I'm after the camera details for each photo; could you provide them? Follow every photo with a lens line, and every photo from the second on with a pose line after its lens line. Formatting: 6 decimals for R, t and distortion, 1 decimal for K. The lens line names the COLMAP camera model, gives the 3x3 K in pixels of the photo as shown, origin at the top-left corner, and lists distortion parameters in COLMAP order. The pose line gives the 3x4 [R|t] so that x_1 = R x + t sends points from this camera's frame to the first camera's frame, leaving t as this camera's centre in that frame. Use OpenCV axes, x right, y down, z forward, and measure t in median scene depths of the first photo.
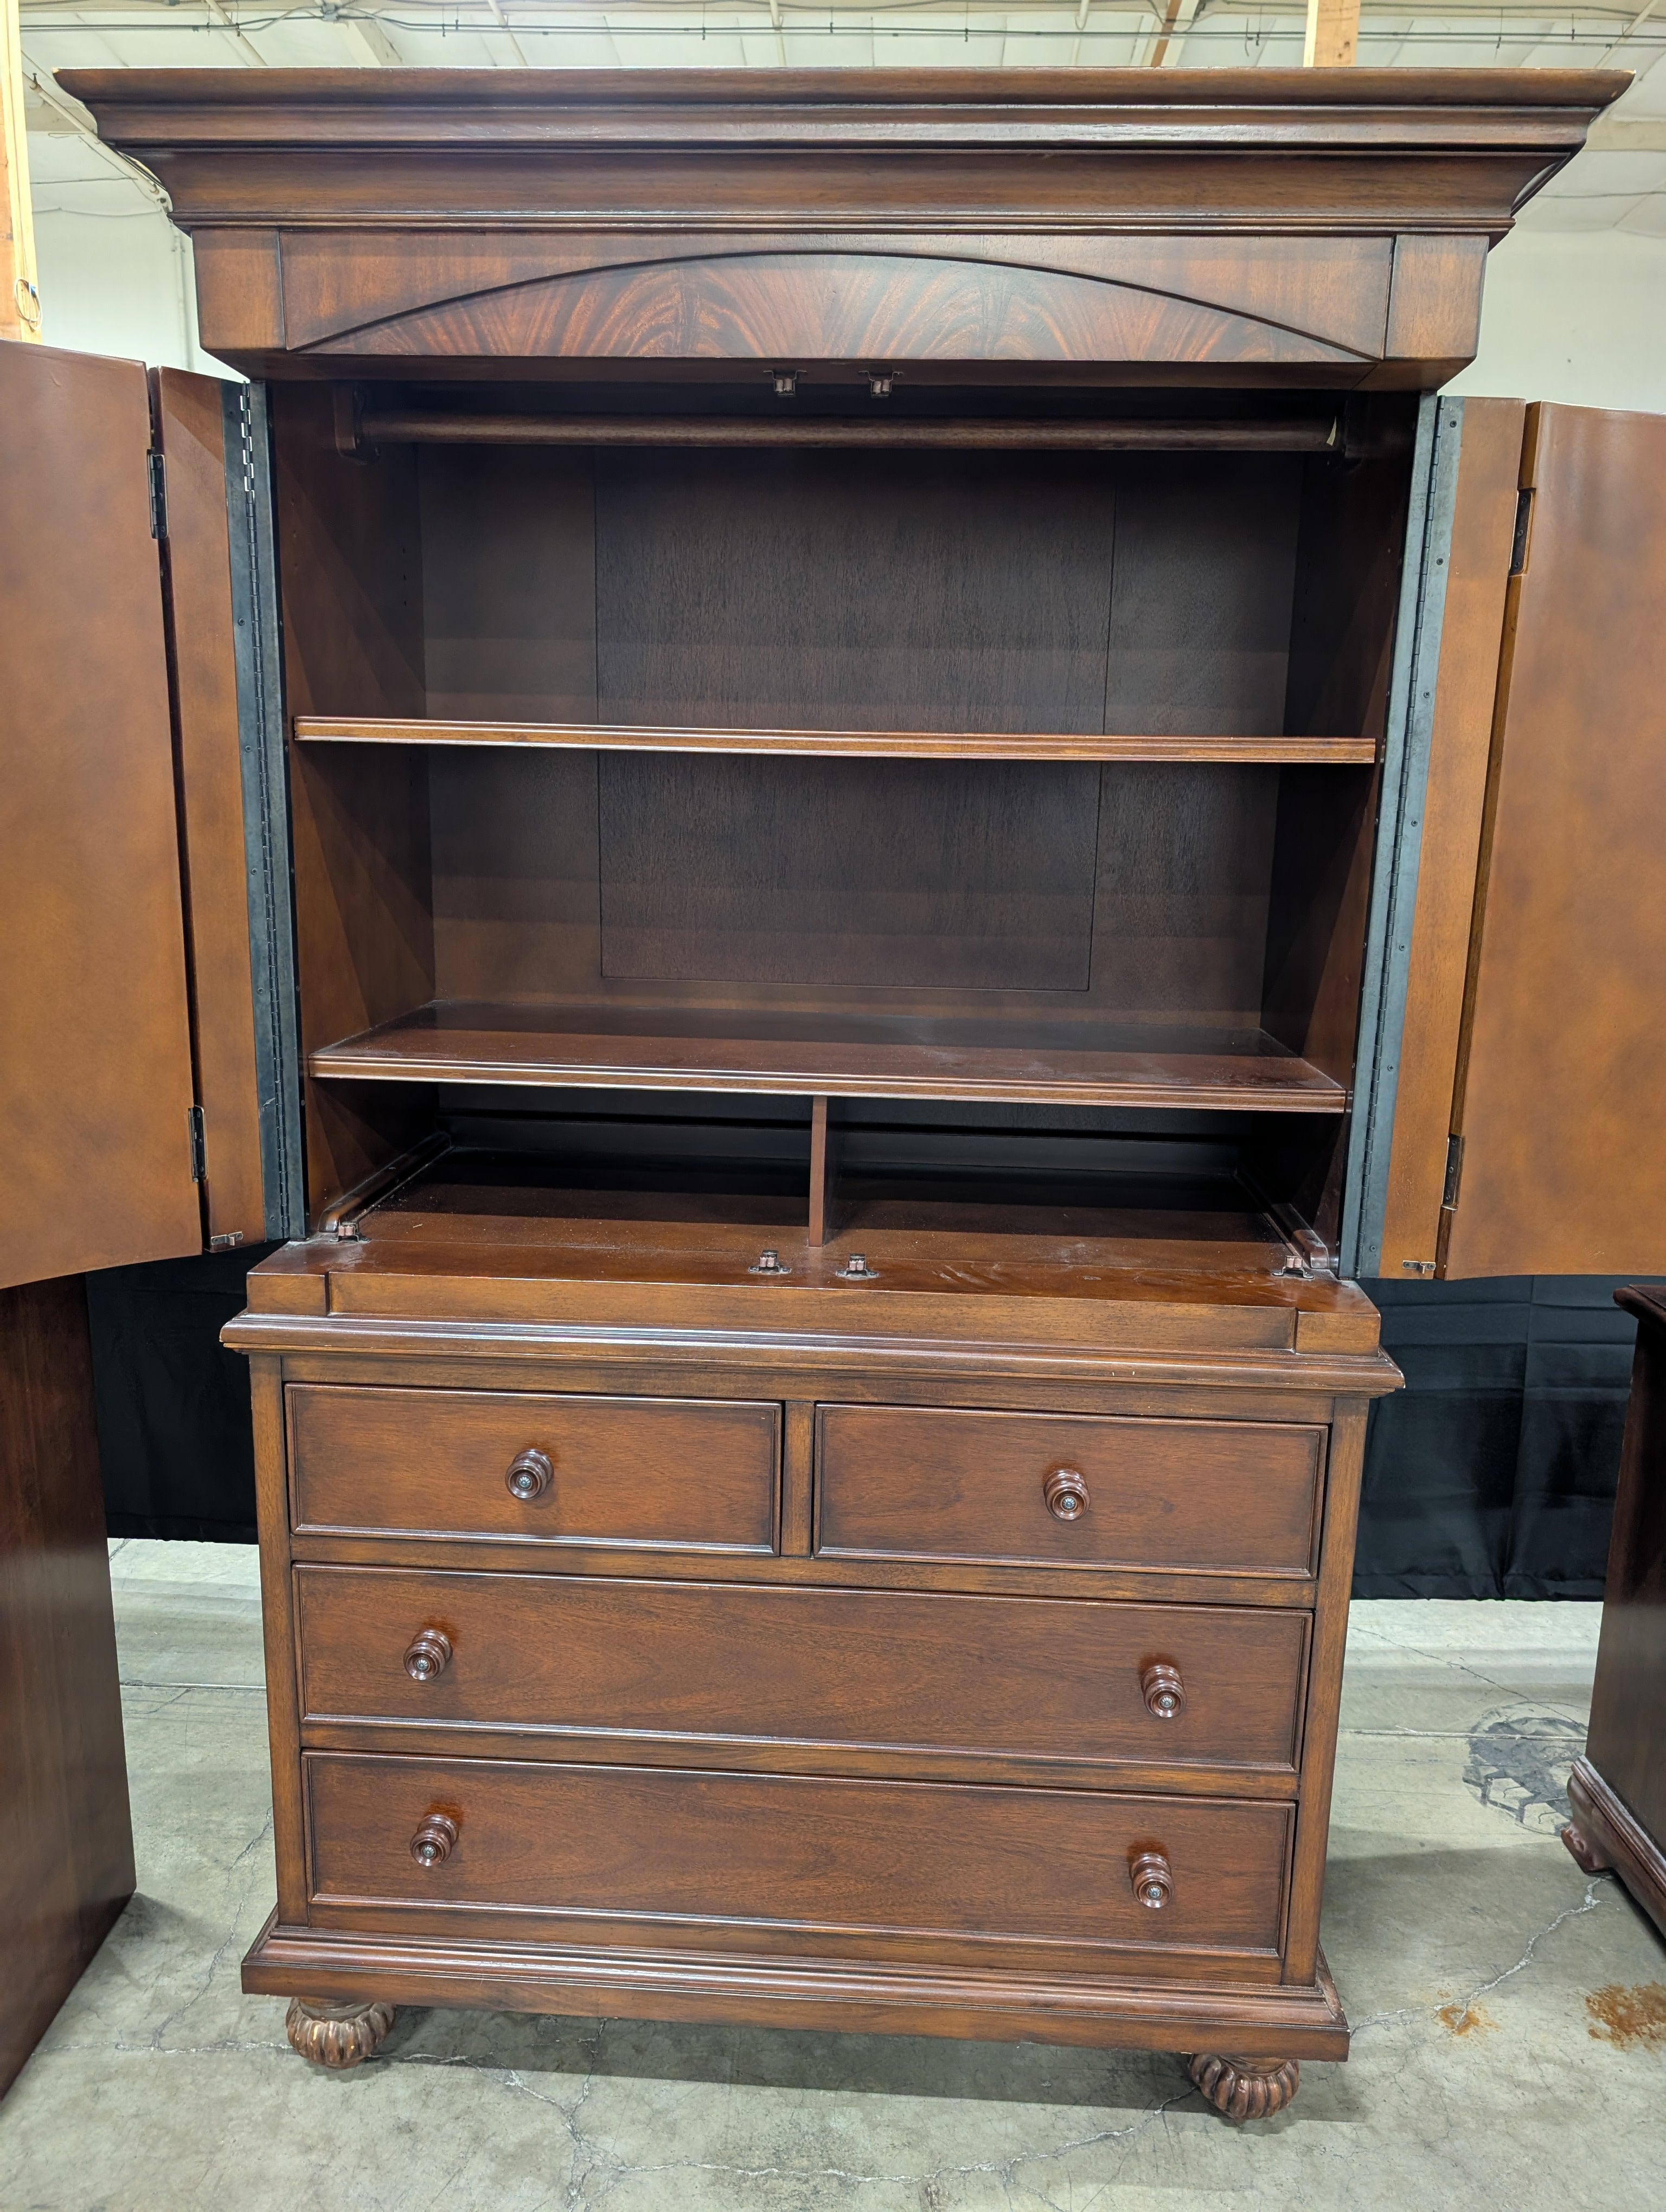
lens RADIAL K [[1531.1, 0, 841.9], [0, 1531.1, 1108.4], [0, 0, 1]] dist [0.003934, -0.004554]
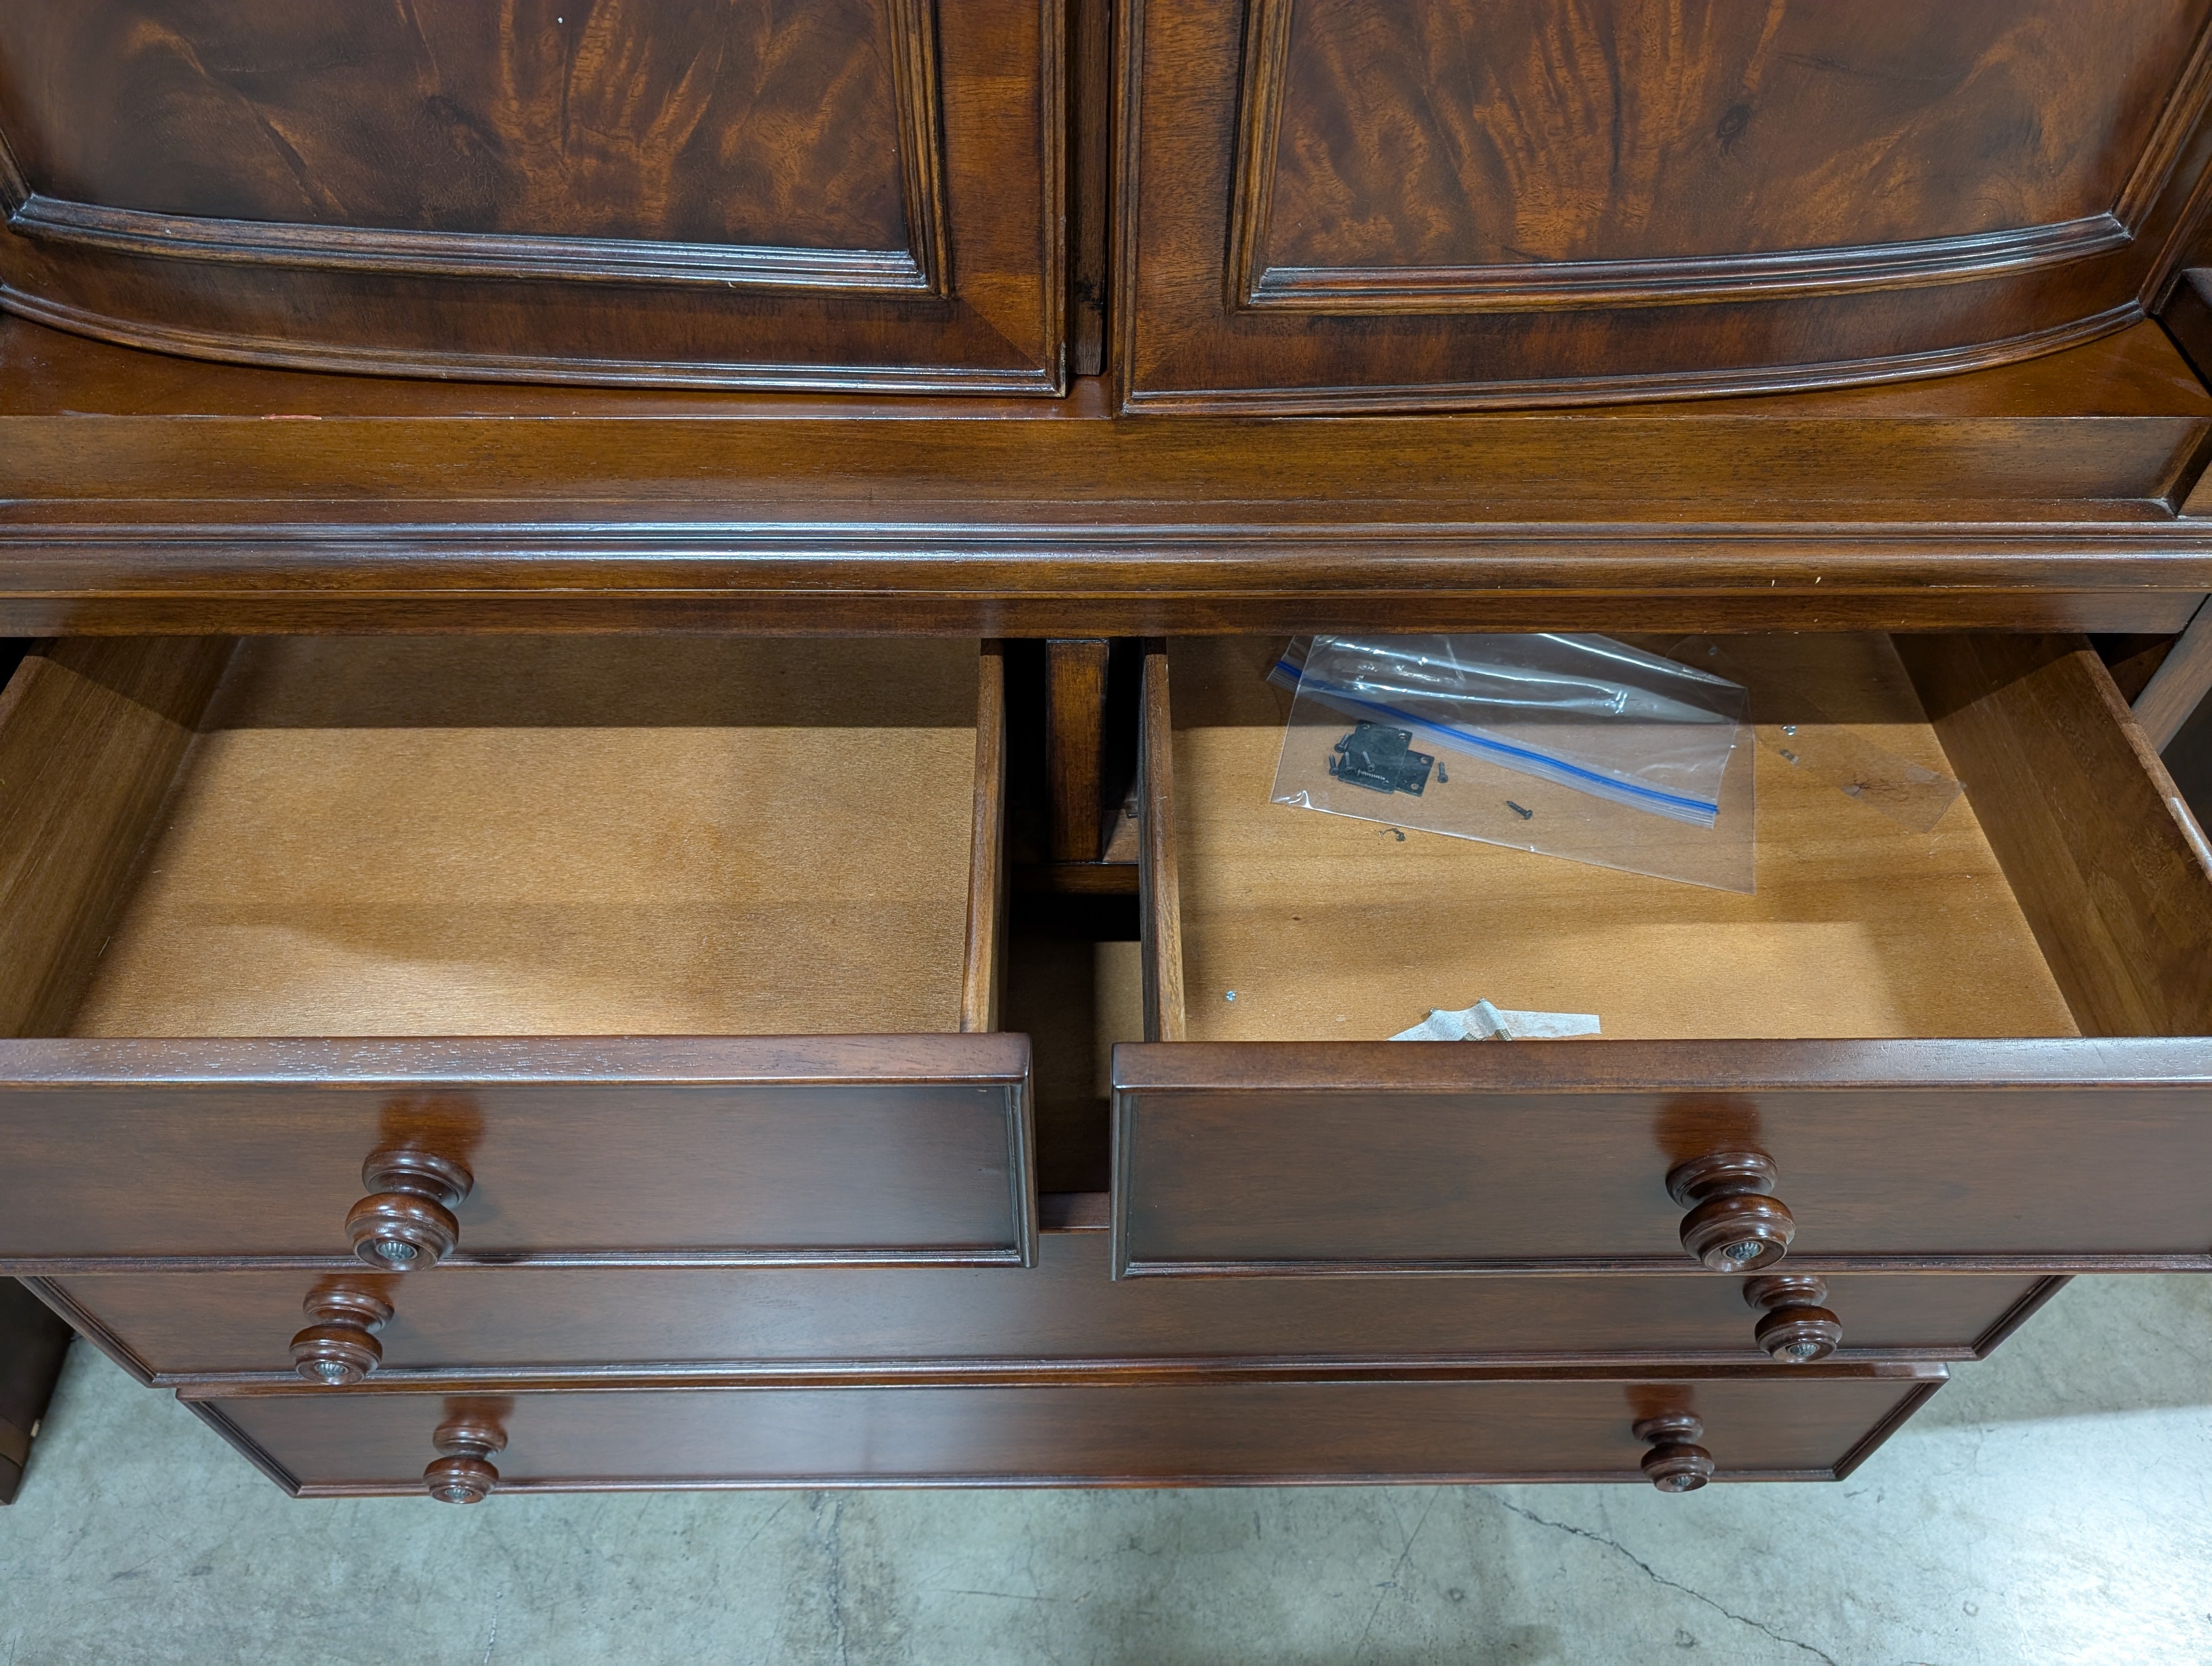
lens RADIAL K [[1574.5, 0, 1107.6], [0, 1574.5, 808.3], [0, 0, 1]] dist [-0.001380, 0.000431]
pose [[0.997415, -0.059248, 0.040664, -0.038841], [0.021039, 0.781846, 0.623117, -0.063239], [-0.068711, -0.620650, 0.781071, 0.566255]]
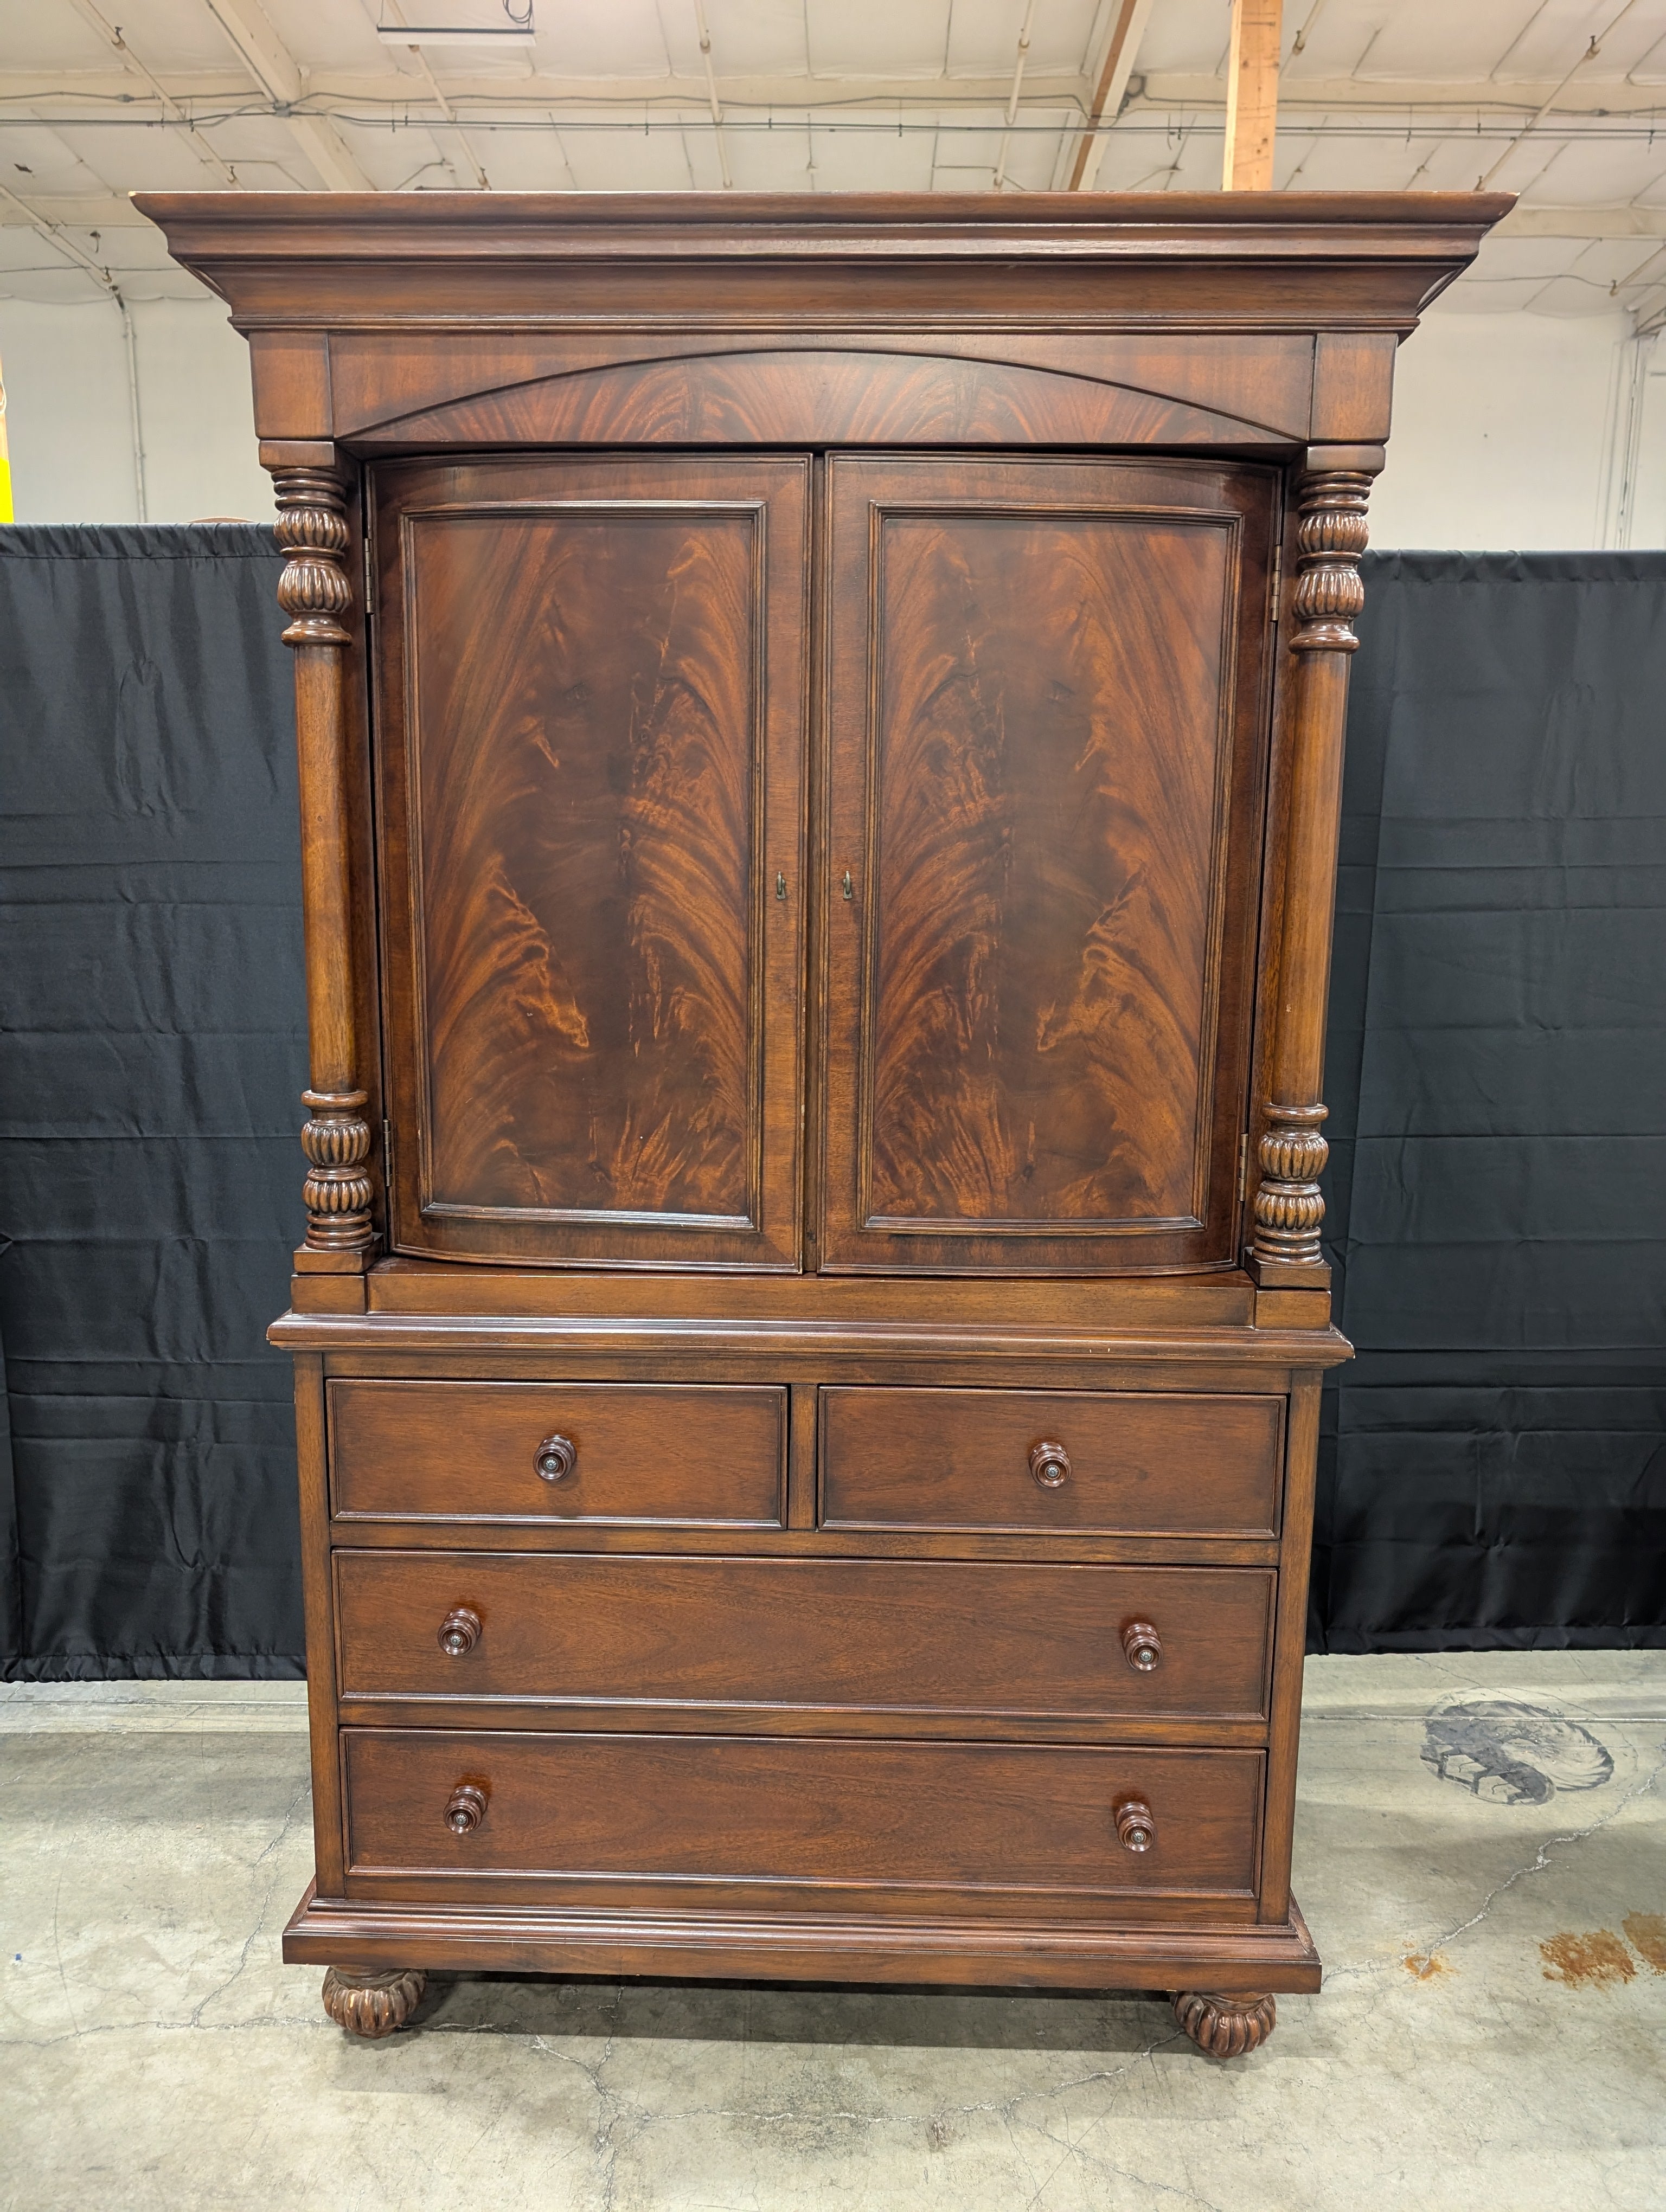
lens RADIAL K [[1514.8, 0, 832.0], [0, 1514.8, 1115.8], [0, 0, 1]] dist [0.001488, -0.000986]
pose [[0.999591, -0.016172, 0.023597, -0.028318], [0.017000, 0.999232, -0.035310, 0.036774], [-0.023007, 0.035696, 0.999098, -0.078640]]
